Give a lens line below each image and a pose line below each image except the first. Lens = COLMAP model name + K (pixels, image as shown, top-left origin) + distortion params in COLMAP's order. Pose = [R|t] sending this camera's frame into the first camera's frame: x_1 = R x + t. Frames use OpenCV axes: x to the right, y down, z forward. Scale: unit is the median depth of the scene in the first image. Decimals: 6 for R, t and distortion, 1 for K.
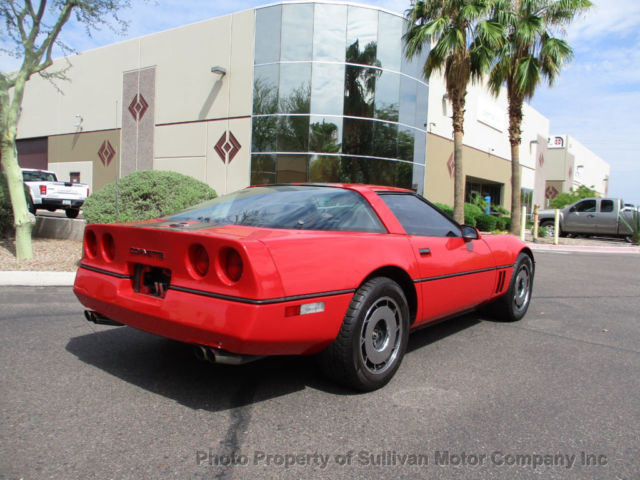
lens RADIAL K [[529.9, 0, 320.0], [0, 529.9, 240.0], [0, 0, 1]] dist [-0.036245, 0.013390]
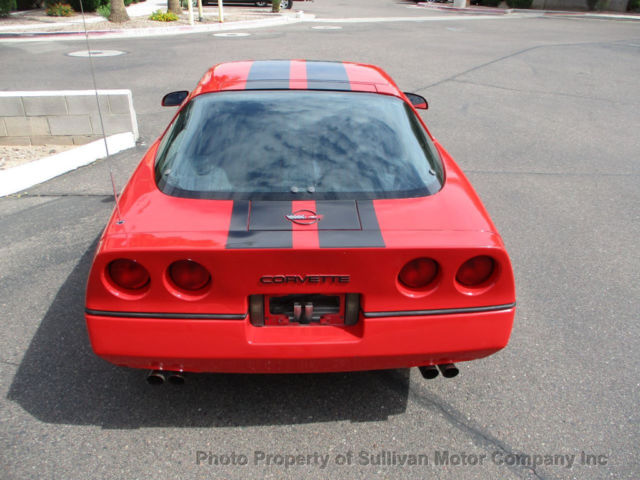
lens RADIAL K [[529.9, 0, 320.0], [0, 529.9, 240.0], [0, 0, 1]] dist [-0.036245, 0.013390]
pose [[0.743725, -0.334139, 0.578985, -0.108170], [0.055966, 0.894197, 0.444161, -0.050027], [-0.666139, -0.297930, 0.683737, 0.085584]]
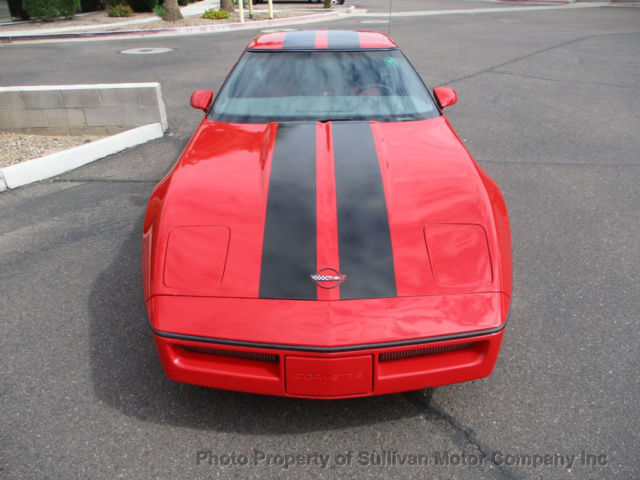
lens RADIAL K [[529.9, 0, 320.0], [0, 529.9, 240.0], [0, 0, 1]] dist [-0.036245, 0.013390]
pose [[0.809166, -0.321806, 0.491621, -0.094306], [0.086873, 0.893014, 0.441565, -0.046448], [-0.581123, -0.314591, 0.750552, 0.064572]]
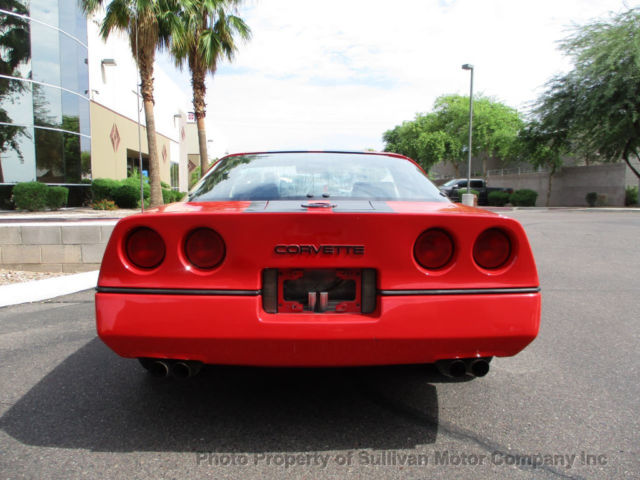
lens RADIAL K [[529.9, 0, 320.0], [0, 529.9, 240.0], [0, 0, 1]] dist [-0.036245, 0.013390]
pose [[0.766832, -0.102829, 0.633558, -0.118008], [0.072539, 0.994644, 0.073636, -0.005911], [-0.637736, -0.010508, 0.770183, 0.076634]]
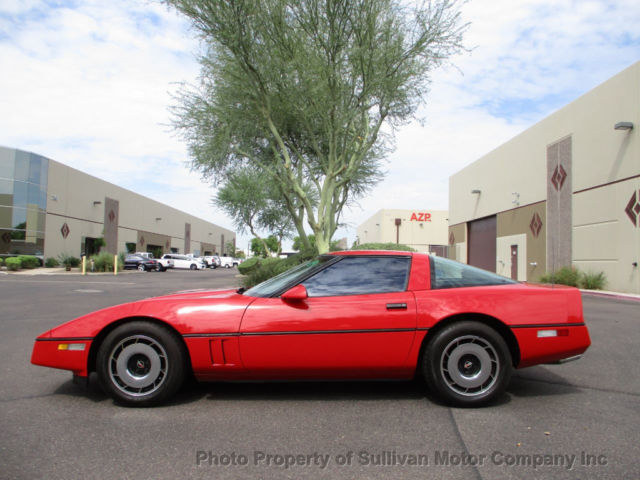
lens RADIAL K [[529.9, 0, 320.0], [0, 529.9, 240.0], [0, 0, 1]] dist [-0.036245, 0.013390]
pose [[0.598261, -0.061569, -0.798933, 0.249924], [-0.048283, 0.992462, -0.112639, 0.001306], [0.799846, 0.105962, 0.590778, 0.080697]]
